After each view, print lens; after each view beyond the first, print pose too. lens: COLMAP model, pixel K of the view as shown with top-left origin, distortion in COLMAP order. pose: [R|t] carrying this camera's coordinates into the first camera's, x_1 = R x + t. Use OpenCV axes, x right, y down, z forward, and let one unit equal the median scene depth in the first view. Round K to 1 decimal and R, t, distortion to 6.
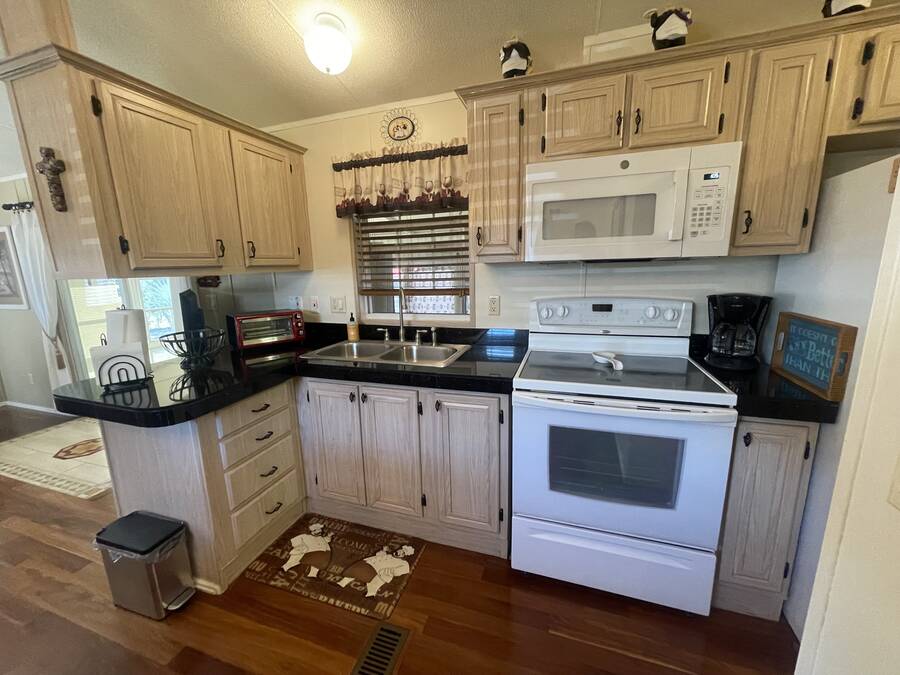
lens RADIAL K [[367.3, 0, 450.0], [0, 367.3, 337.5], [0, 0, 1]] dist [-0.000977, -0.000083]
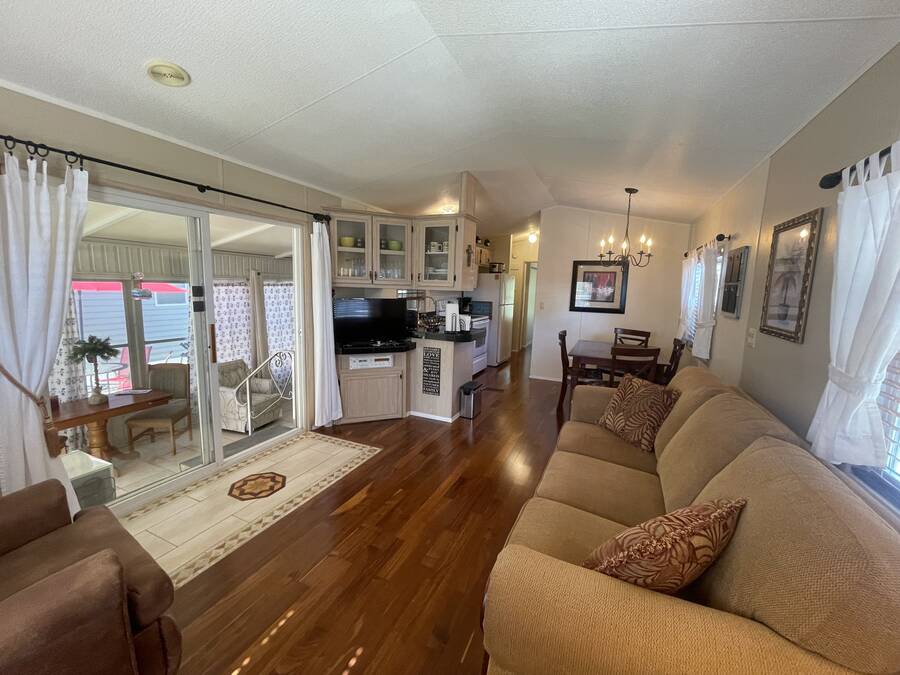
lens RADIAL K [[367.3, 0, 450.0], [0, 367.3, 337.5], [0, 0, 1]] dist [-0.000977, -0.000083]
pose [[0.098699, -0.103819, 0.989687, -1.871786], [0.164864, 0.982505, 0.086624, -0.048143], [-0.981366, 0.154614, 0.114089, 0.421340]]
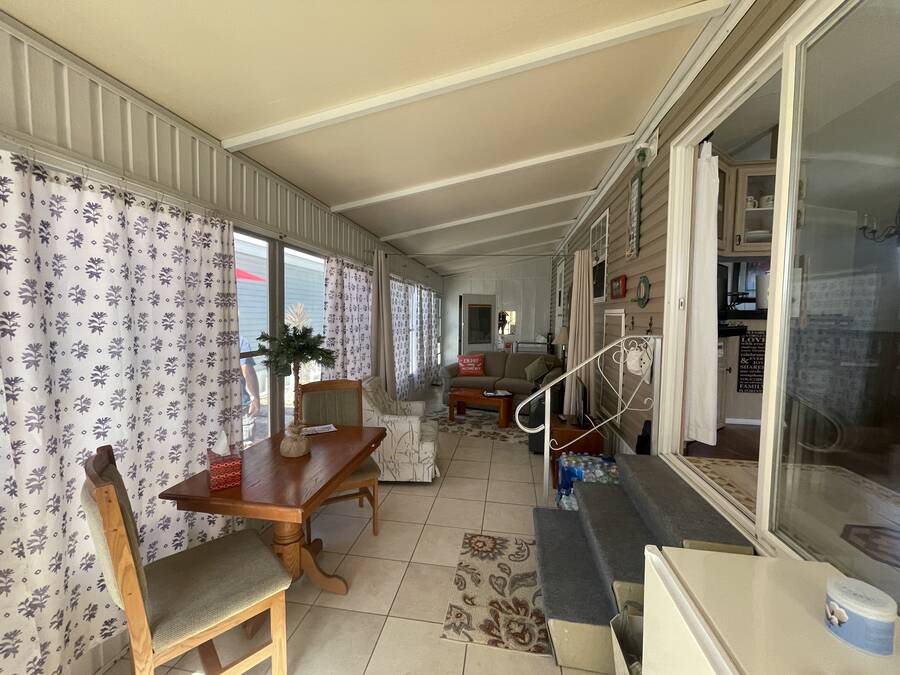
lens RADIAL K [[367.3, 0, 450.0], [0, 367.3, 337.5], [0, 0, 1]] dist [-0.000977, -0.000083]
pose [[-0.177315, -0.031815, 0.983640, -1.416719], [0.184086, 0.980765, 0.064906, -0.117096], [-0.966784, 0.192583, -0.168048, 1.692851]]
